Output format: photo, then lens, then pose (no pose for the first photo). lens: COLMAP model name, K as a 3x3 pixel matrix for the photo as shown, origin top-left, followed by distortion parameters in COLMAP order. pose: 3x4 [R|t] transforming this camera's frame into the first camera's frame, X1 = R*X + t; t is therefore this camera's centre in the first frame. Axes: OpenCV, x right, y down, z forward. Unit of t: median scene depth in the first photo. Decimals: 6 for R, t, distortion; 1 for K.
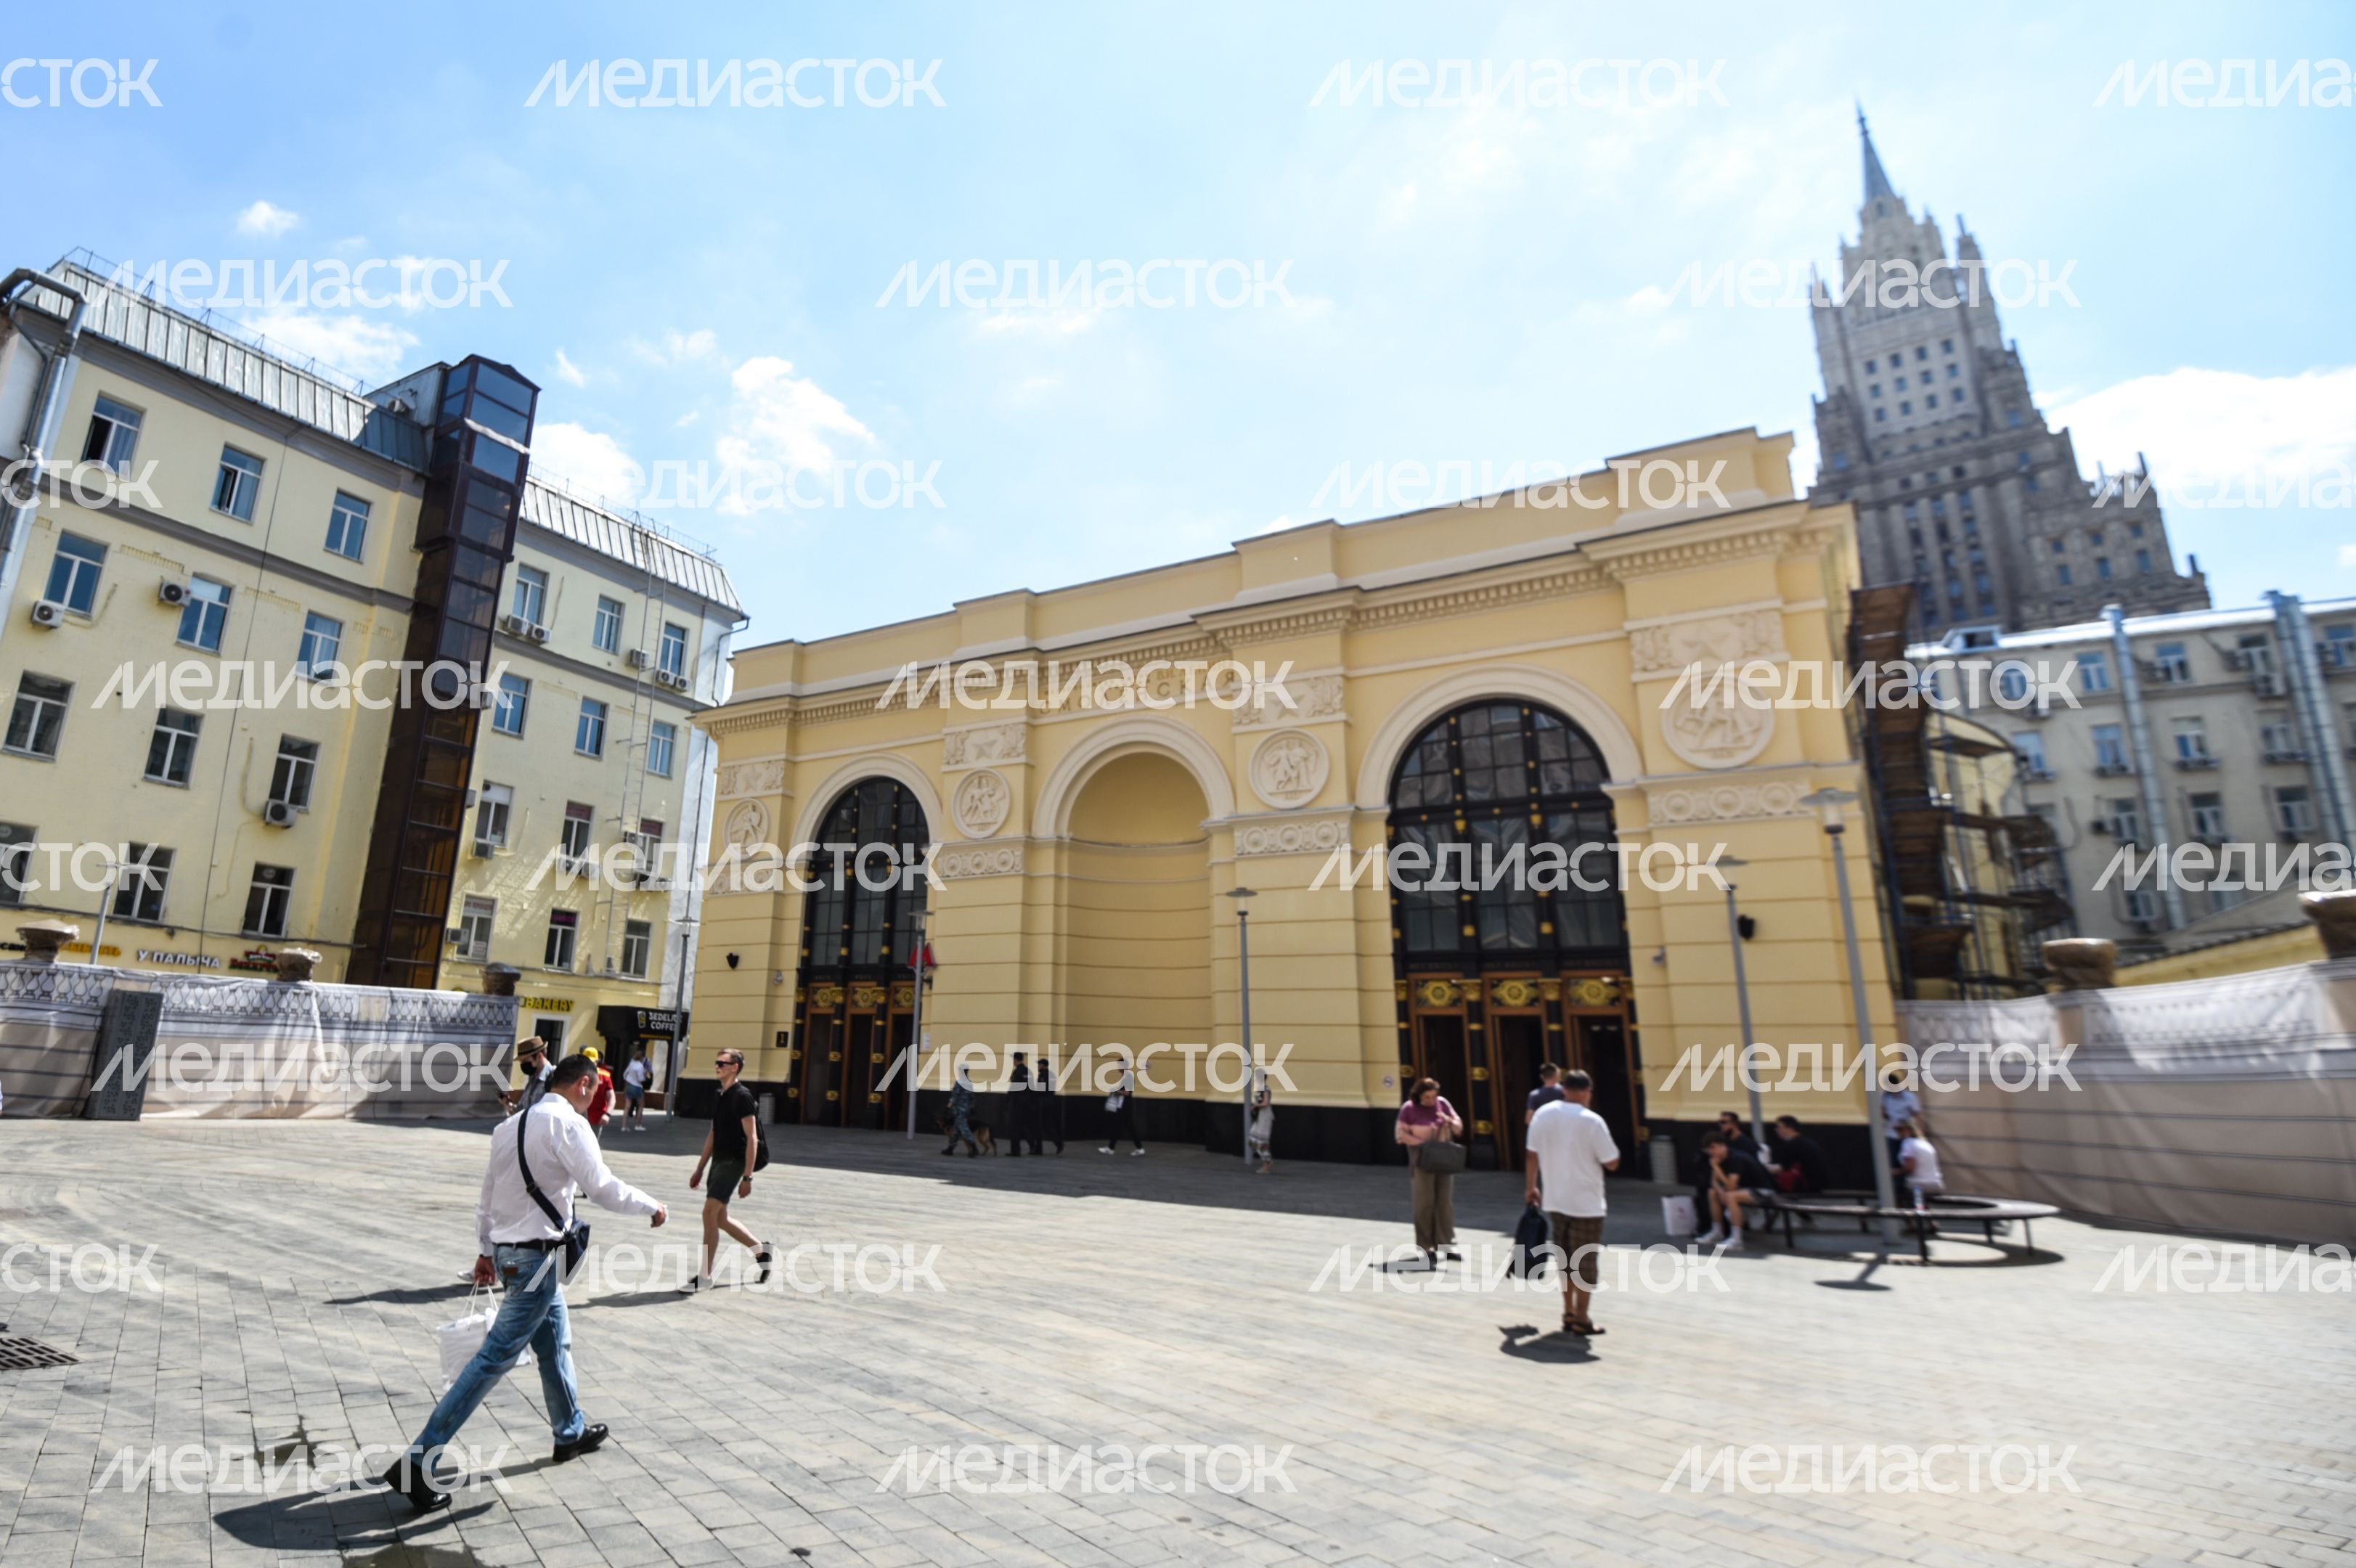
lens RADIAL K [[1063.9, 0, 1178.0], [0, 1063.9, 784.0], [0, 0, 1]] dist [0.000324, -0.000340]
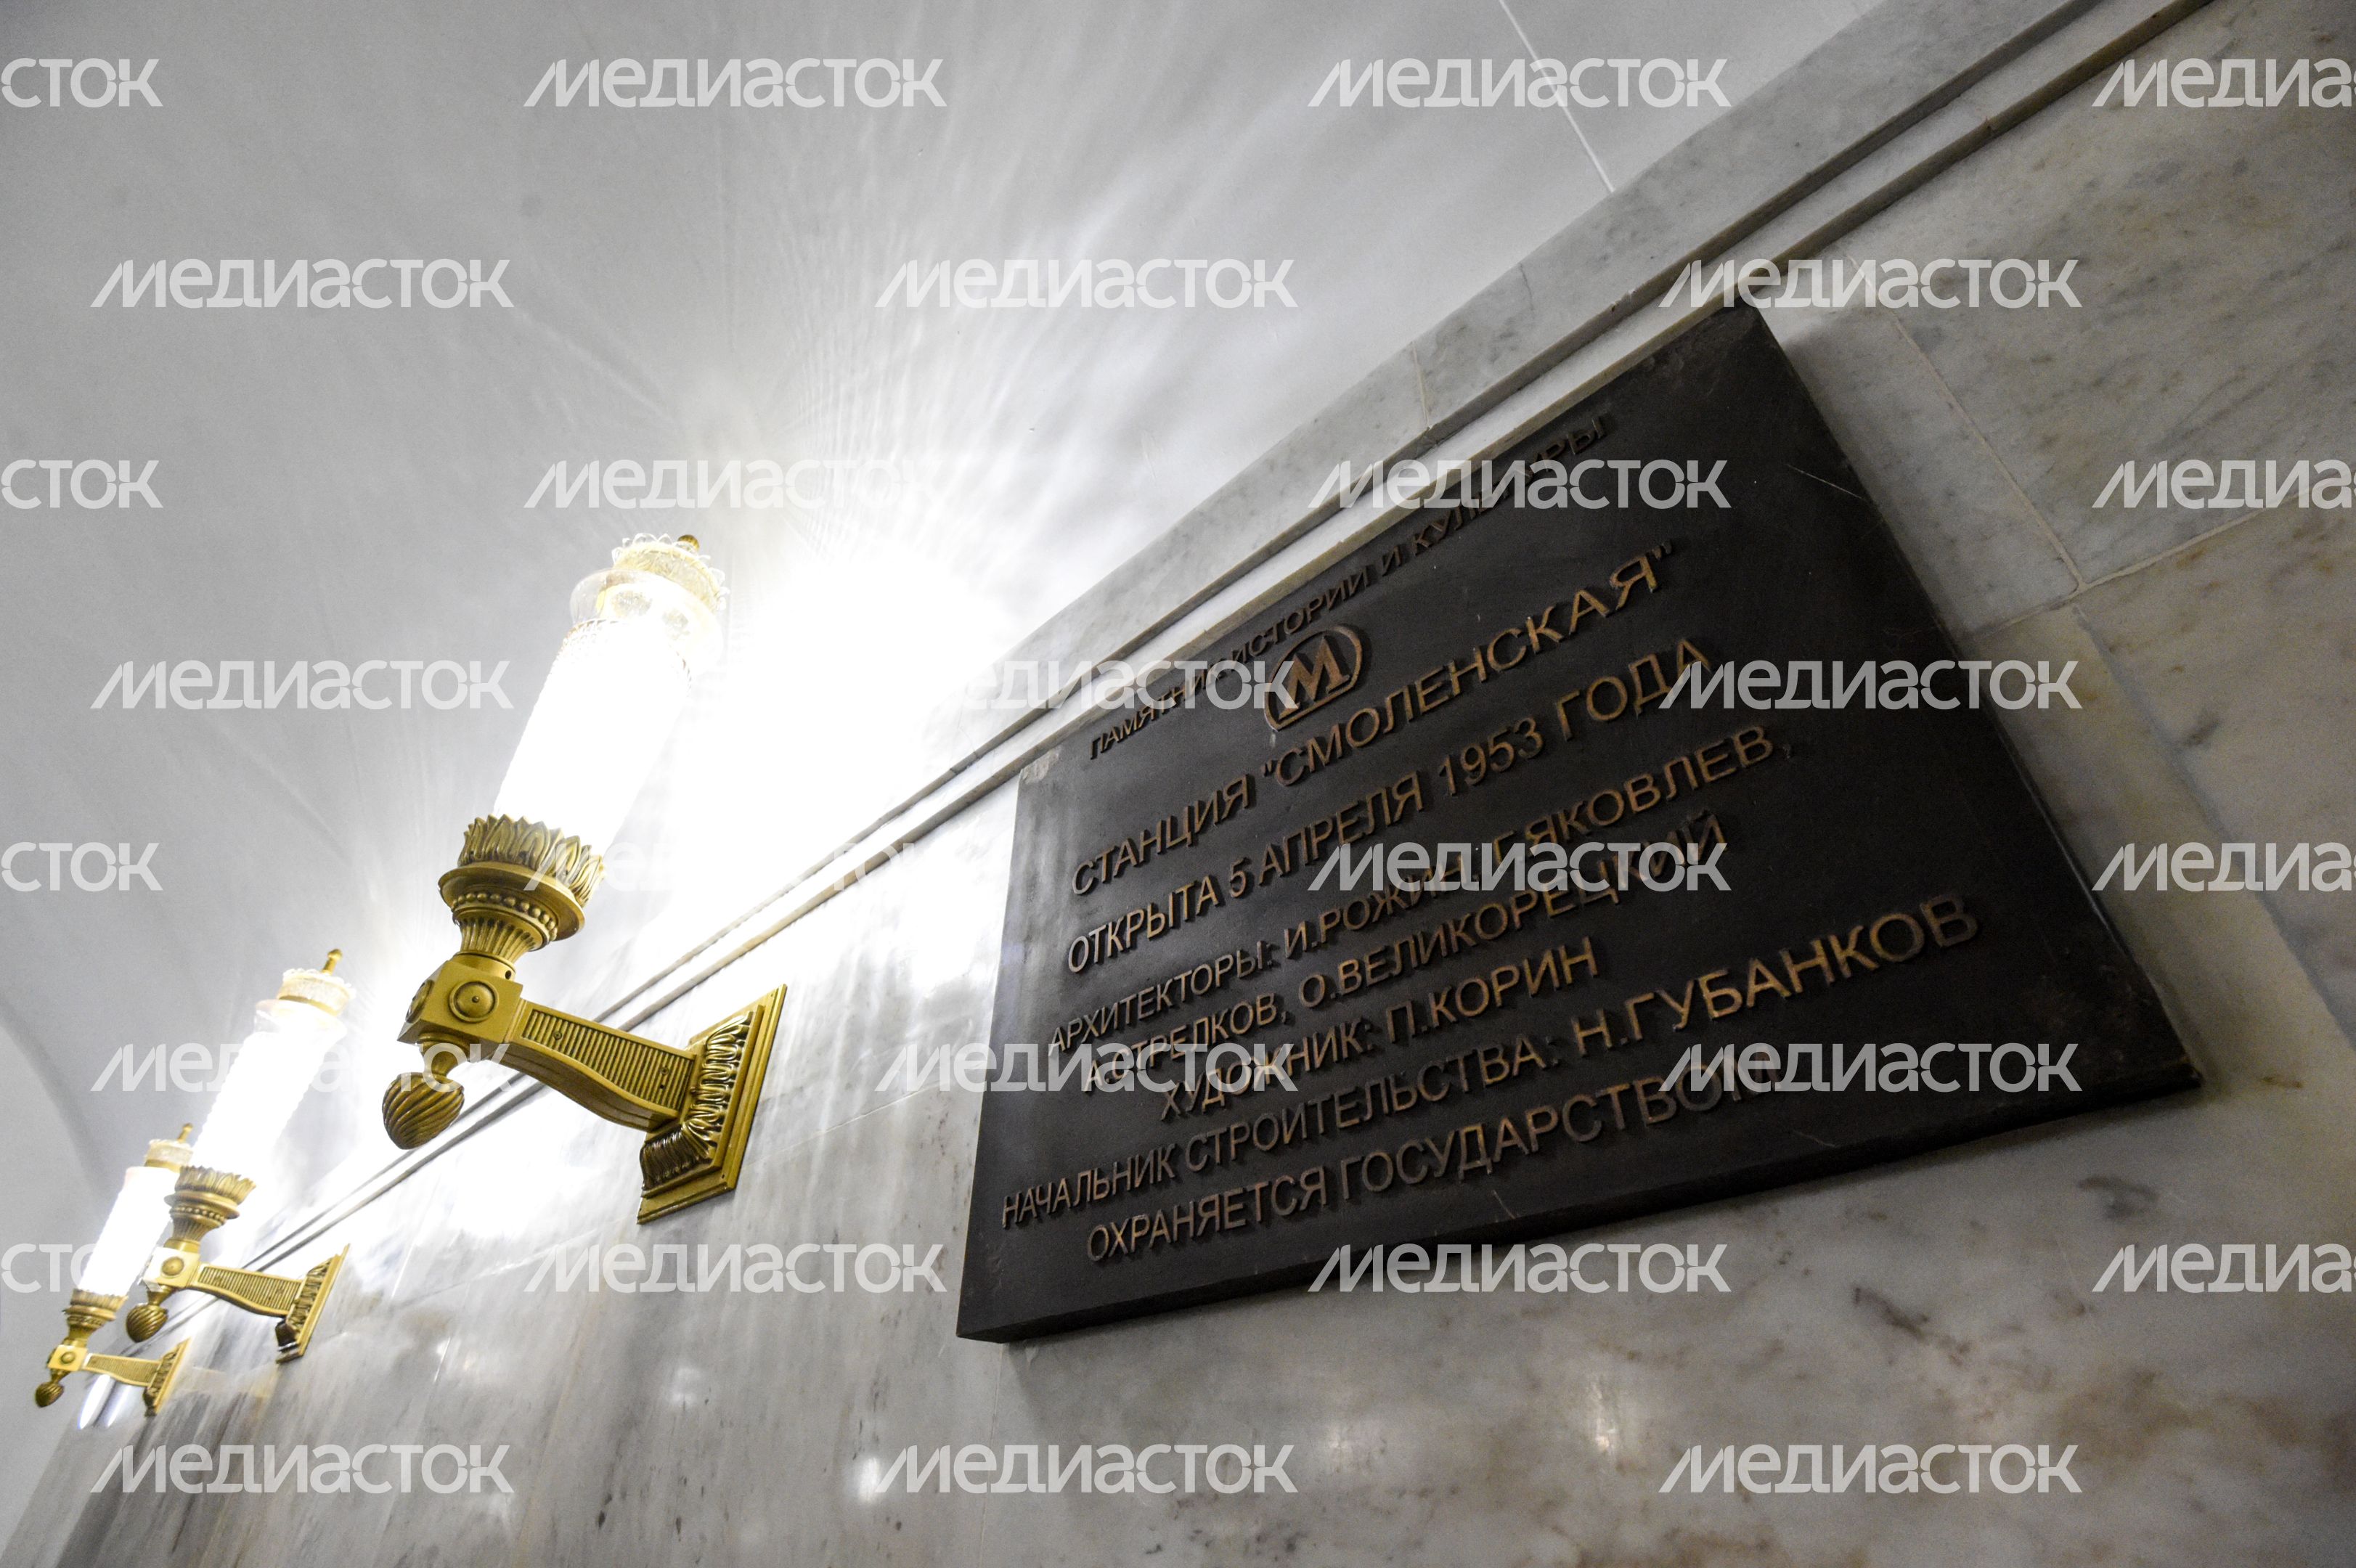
lens RADIAL K [[1063.9, 0, 1178.0], [0, 1063.9, 784.0], [0, 0, 1]] dist [0.000324, -0.000340]
pose [[1.000000, -0.000030, 0.000409, -0.000326], [0.000030, 0.999998, -0.001760, -0.375452], [-0.000409, 0.001760, 0.999998, -0.000218]]
